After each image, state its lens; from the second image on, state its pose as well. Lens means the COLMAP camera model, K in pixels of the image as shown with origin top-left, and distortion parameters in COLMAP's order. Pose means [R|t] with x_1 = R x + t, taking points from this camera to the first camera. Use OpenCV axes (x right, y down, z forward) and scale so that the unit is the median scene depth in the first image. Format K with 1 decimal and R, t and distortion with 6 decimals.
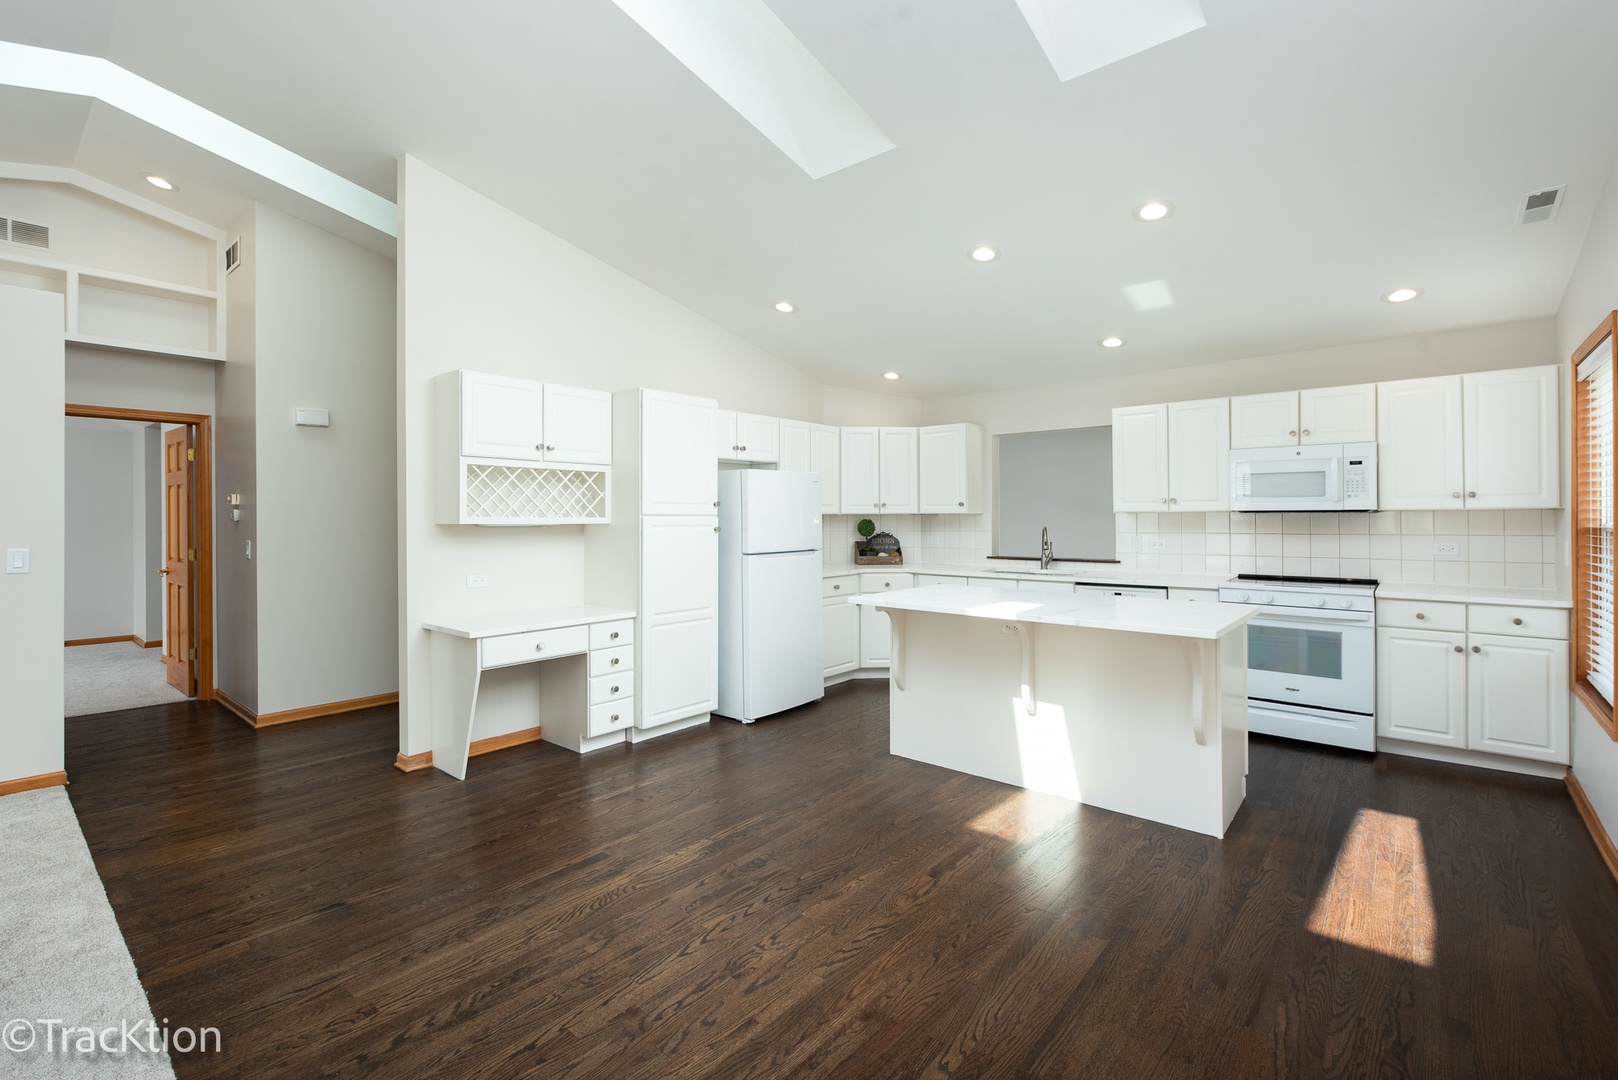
lens RADIAL K [[719.4, 0, 817.9], [0, 719.4, 519.7], [0, 0, 1]] dist [0.001092, -0.000006]
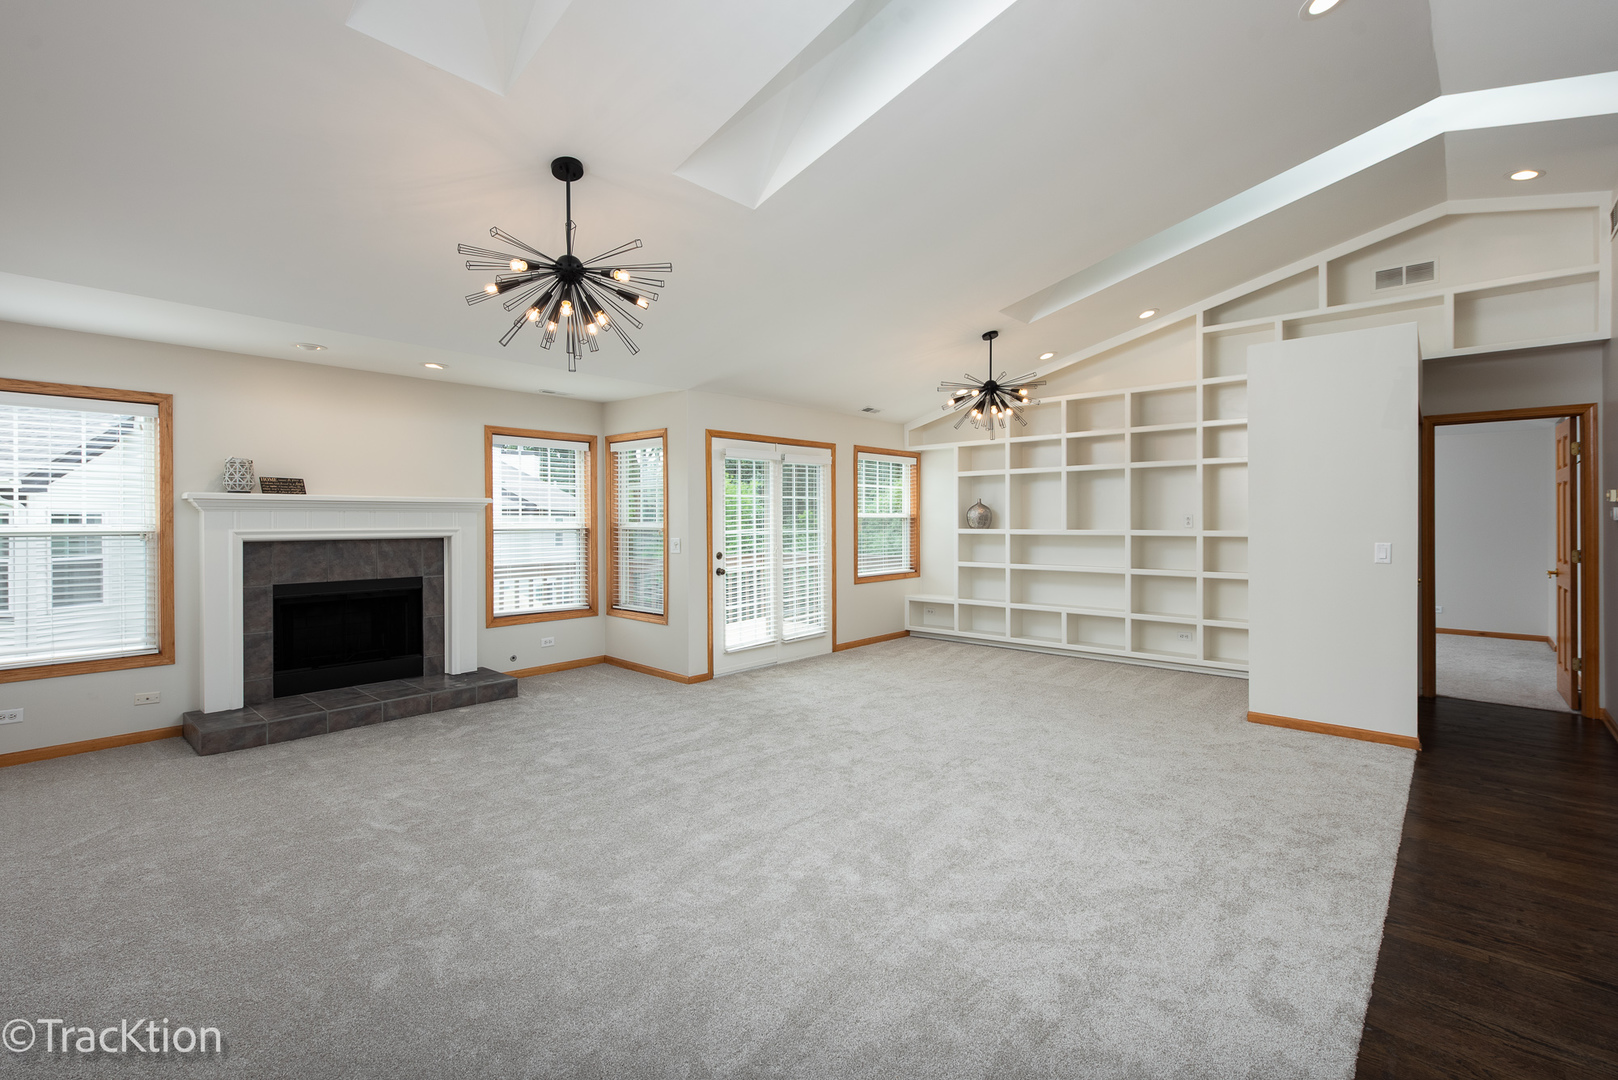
lens RADIAL K [[719.4, 0, 817.9], [0, 719.4, 519.7], [0, 0, 1]] dist [0.001092, -0.000006]
pose [[-0.026837, 0.000984, -0.999639, 0.095533], [-0.000025, 1.000000, 0.000985, 0.000676], [0.999640, 0.000051, -0.026837, 0.062653]]
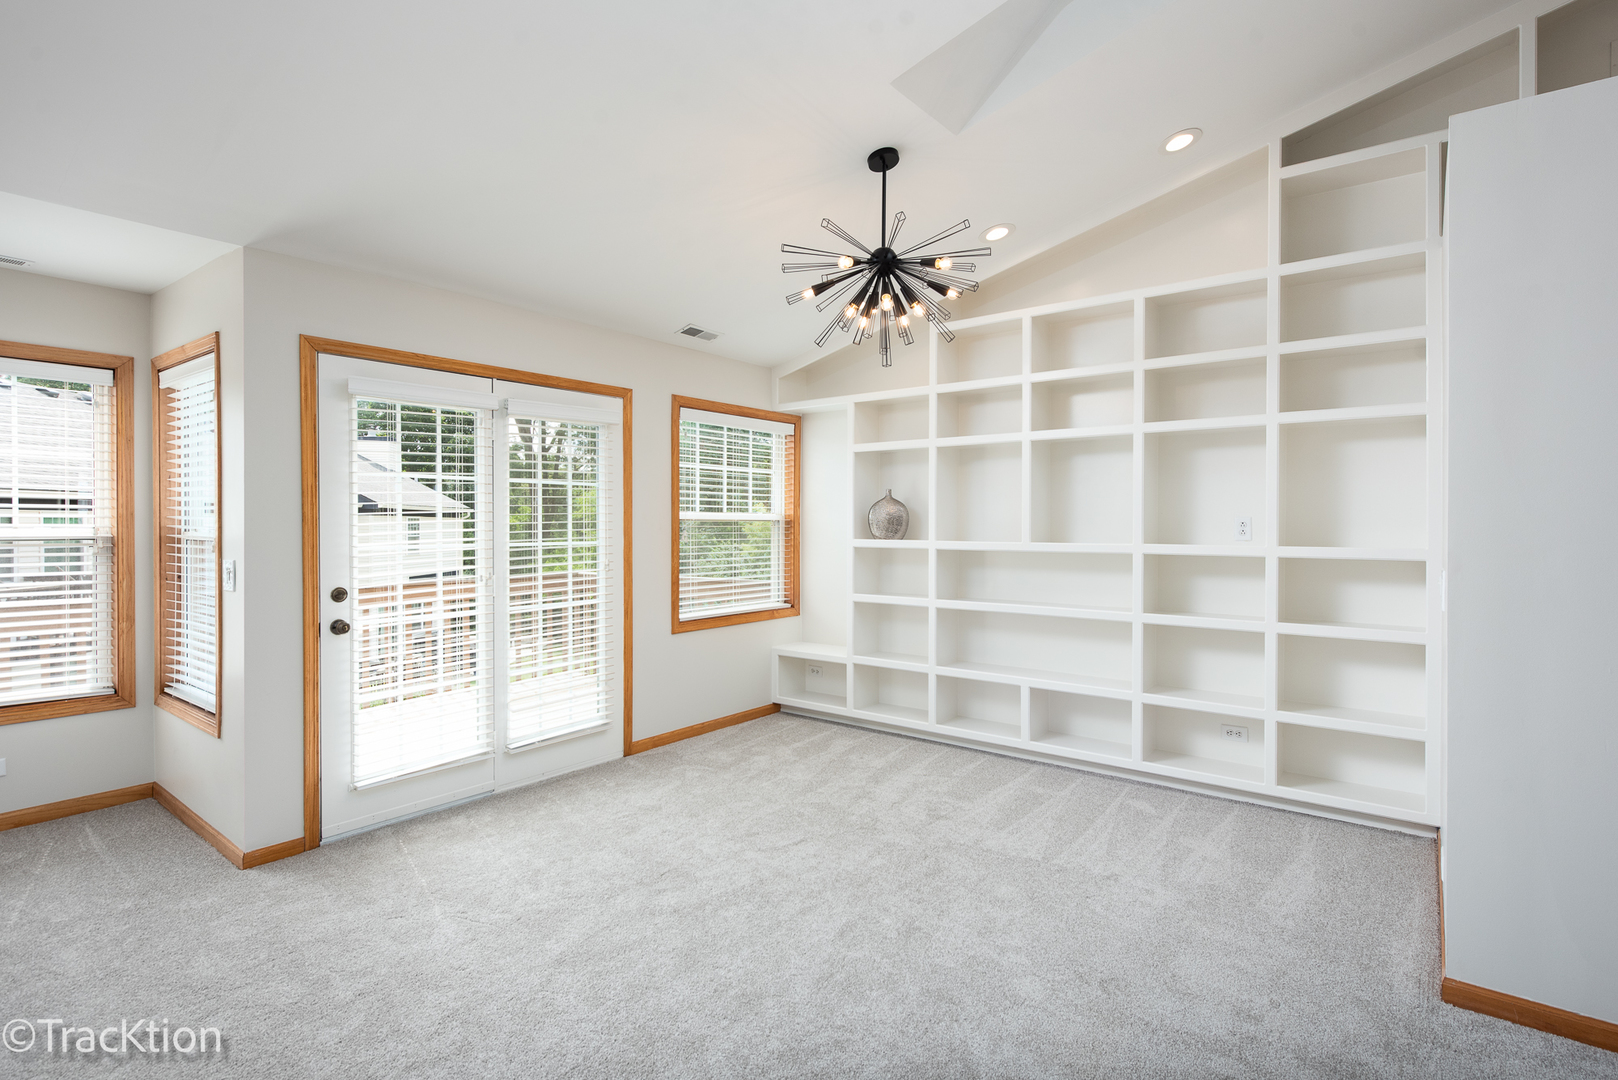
lens RADIAL K [[794.2, 0, 812.6], [0, 794.2, 529.9], [0, 0, 1]] dist [0.004551, 0.000255]
pose [[0.032606, 0.010998, -0.999408, -0.476033], [-0.005547, 0.999926, 0.010823, -0.001072], [0.999453, 0.005191, 0.032665, 0.248809]]
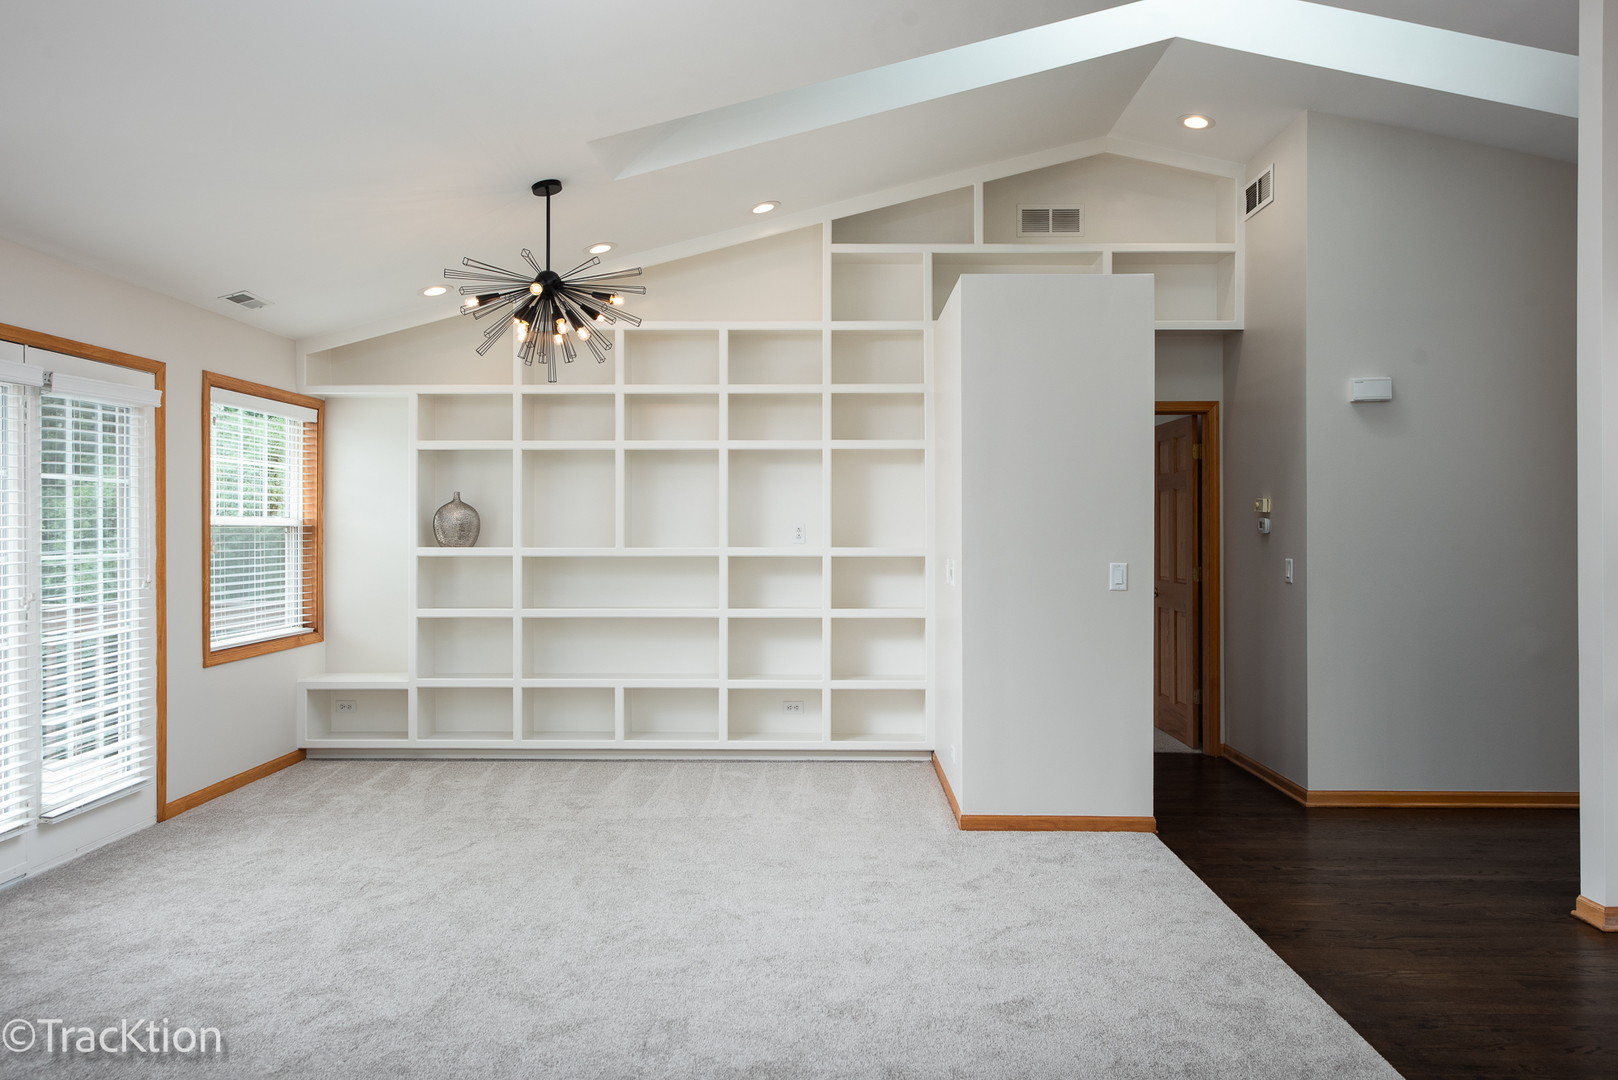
lens RADIAL K [[1079.0, 0, 836.0], [0, 1079.0, 535.5], [0, 0, 1]] dist [0.007300, 0.000105]
pose [[0.636050, 0.006396, -0.771622, -0.219017], [-0.003603, 0.999979, 0.005319, -0.000307], [0.771640, -0.000603, 0.636060, -0.107678]]
